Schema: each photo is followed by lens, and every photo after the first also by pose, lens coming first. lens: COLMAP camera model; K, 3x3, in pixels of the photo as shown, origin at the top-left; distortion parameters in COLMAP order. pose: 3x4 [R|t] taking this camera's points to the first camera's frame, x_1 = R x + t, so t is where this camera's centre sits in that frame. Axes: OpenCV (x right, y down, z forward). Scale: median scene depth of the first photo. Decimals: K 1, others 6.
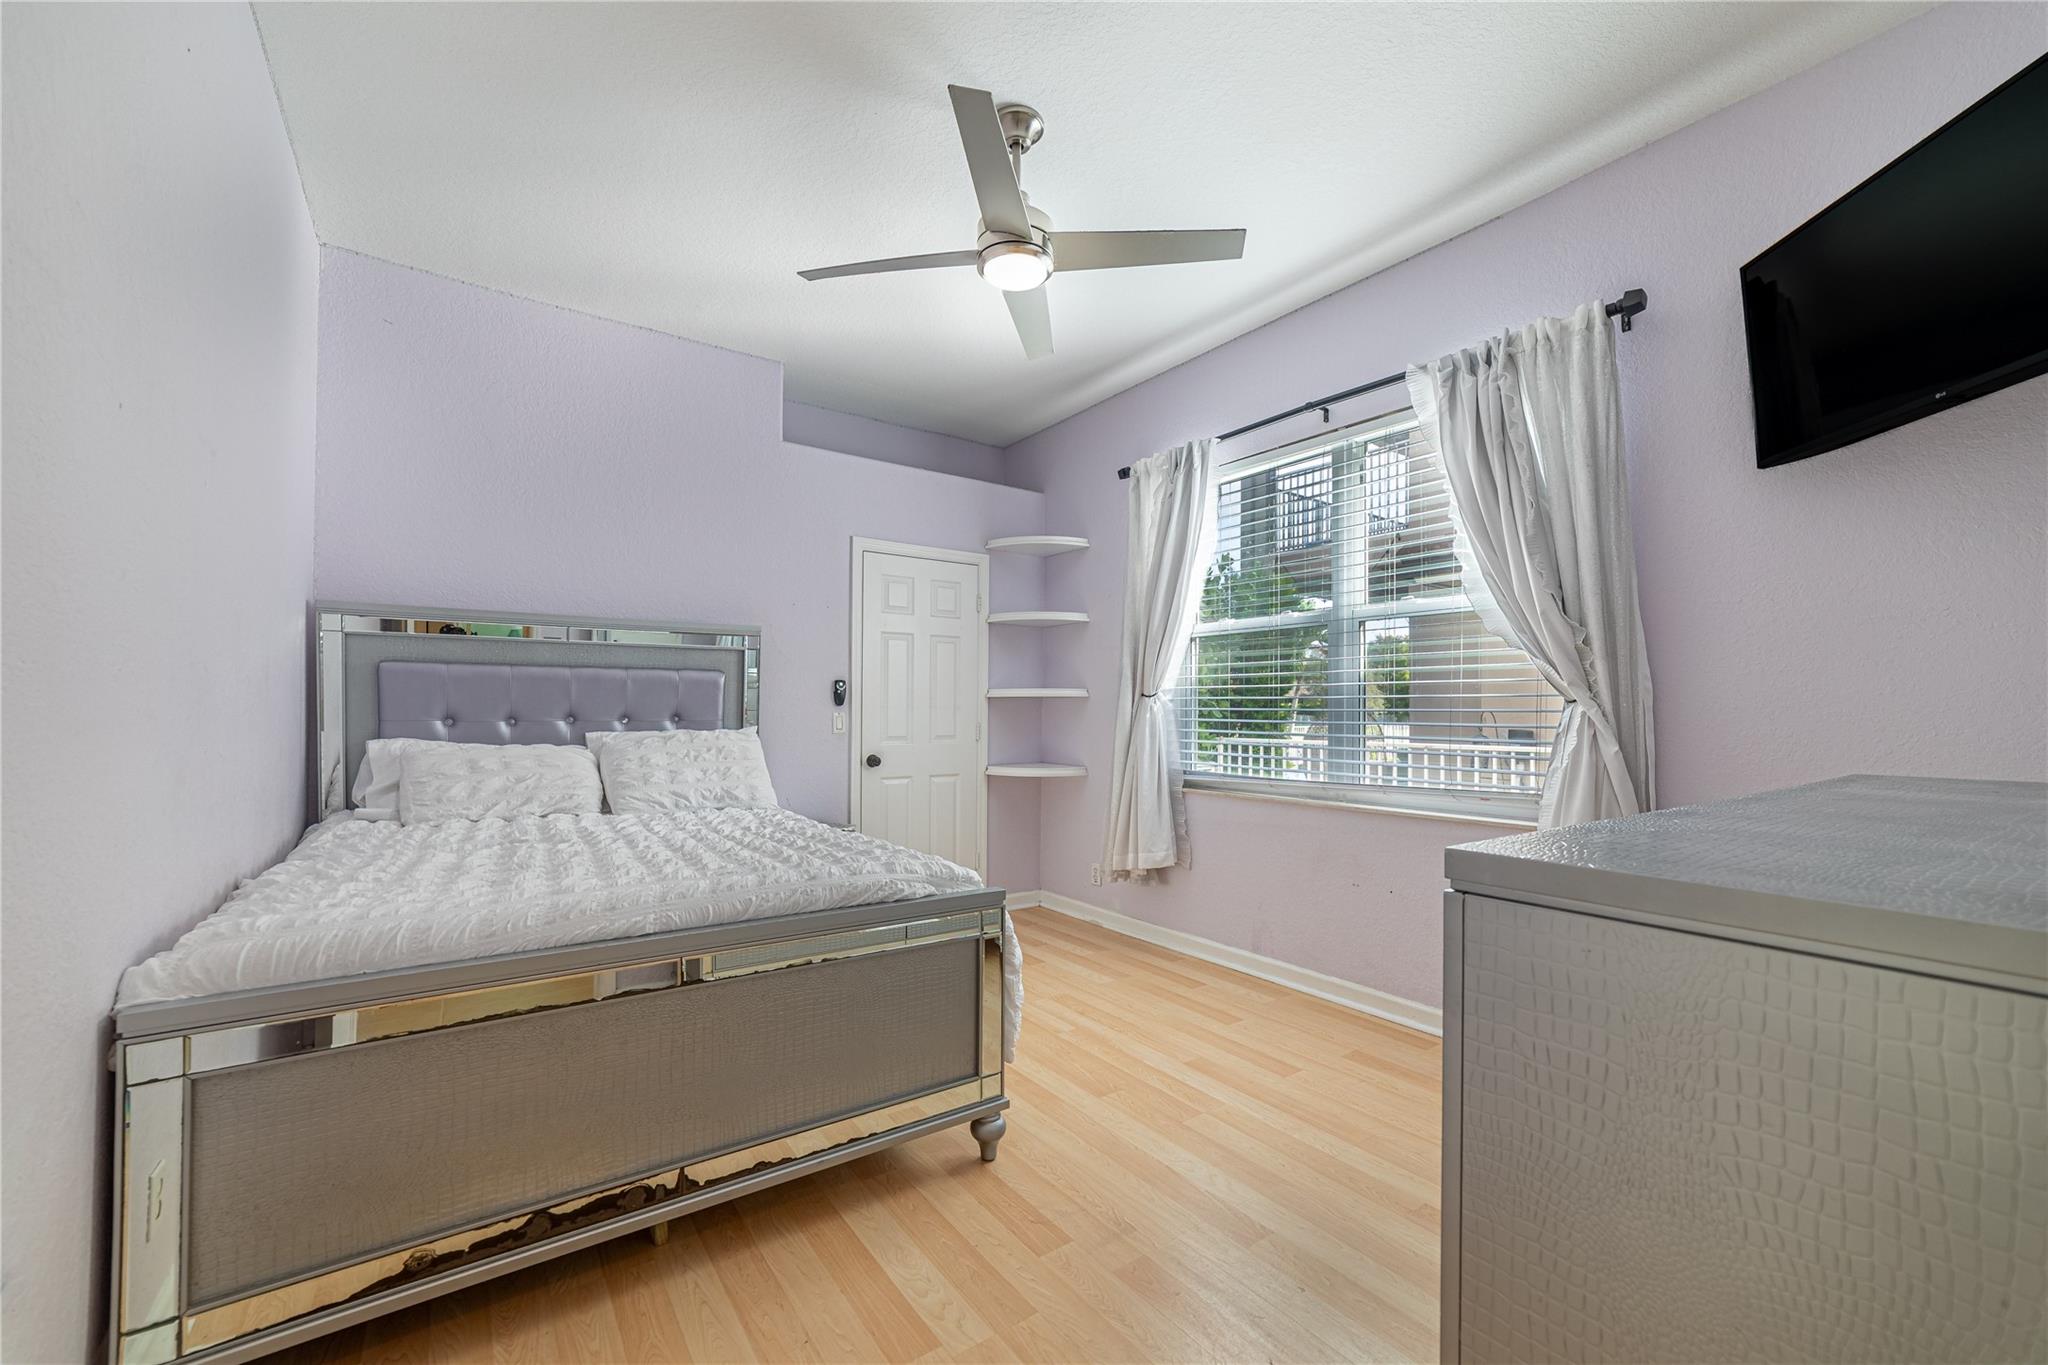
lens RADIAL K [[848.5, 0, 1032.7], [0, 848.5, 714.1], [0, 0, 1]] dist [0.000491, 0.000029]
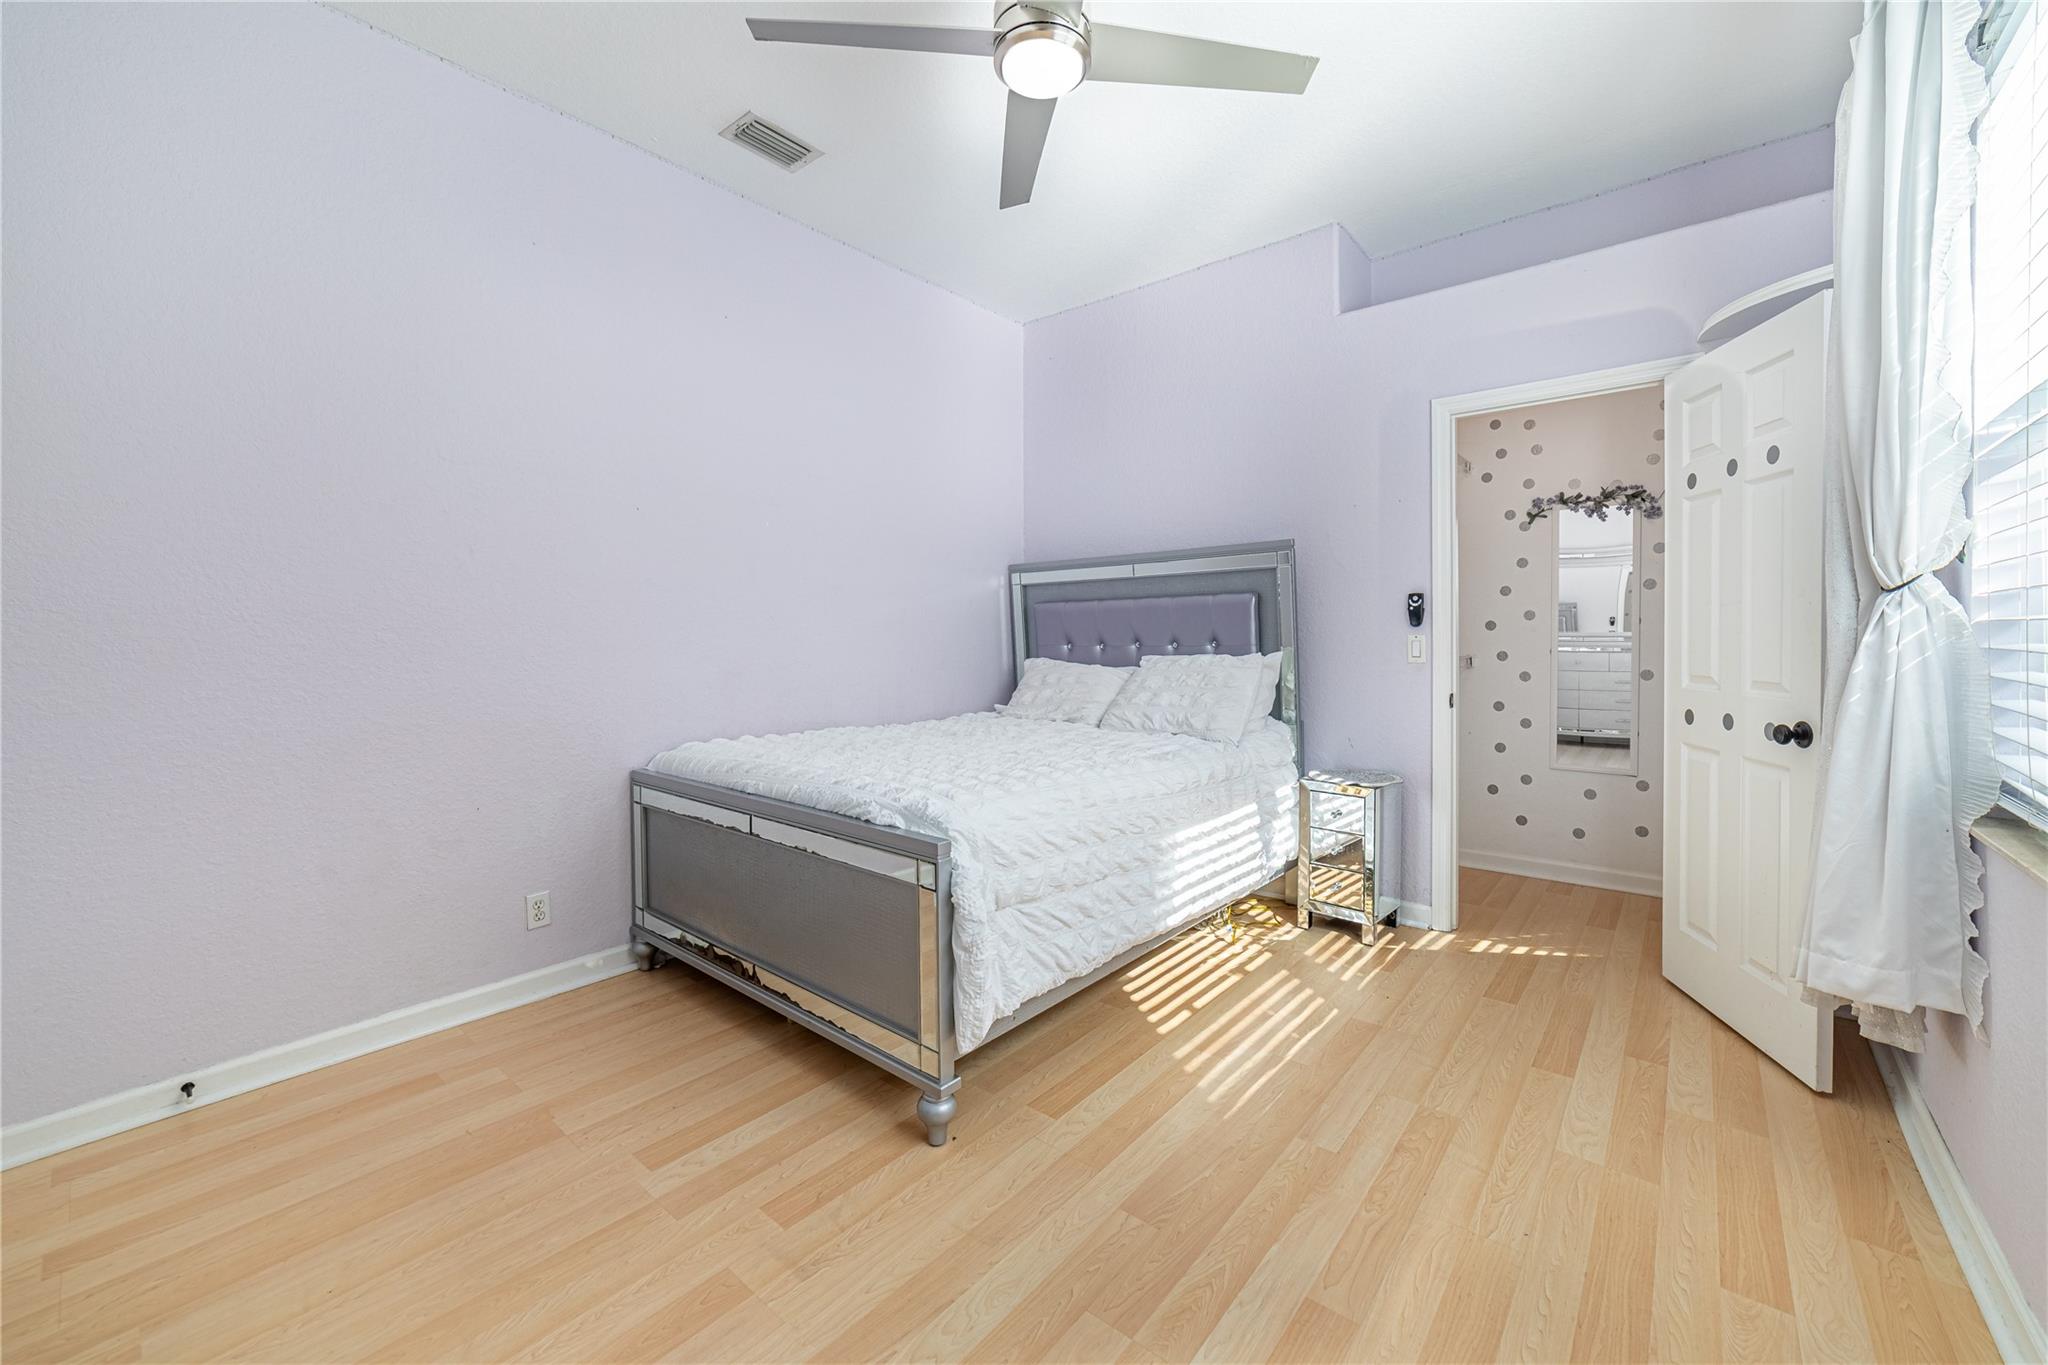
lens RADIAL K [[804.2, 0, 952.6], [0, 804.2, 651.2], [0, 0, 1]] dist [-0.011552, 0.000359]
pose [[0.208590, 0.011341, -0.977937, 0.532813], [0.004542, 0.999911, 0.012564, 0.002219], [0.977993, -0.007062, 0.208520, 0.594970]]
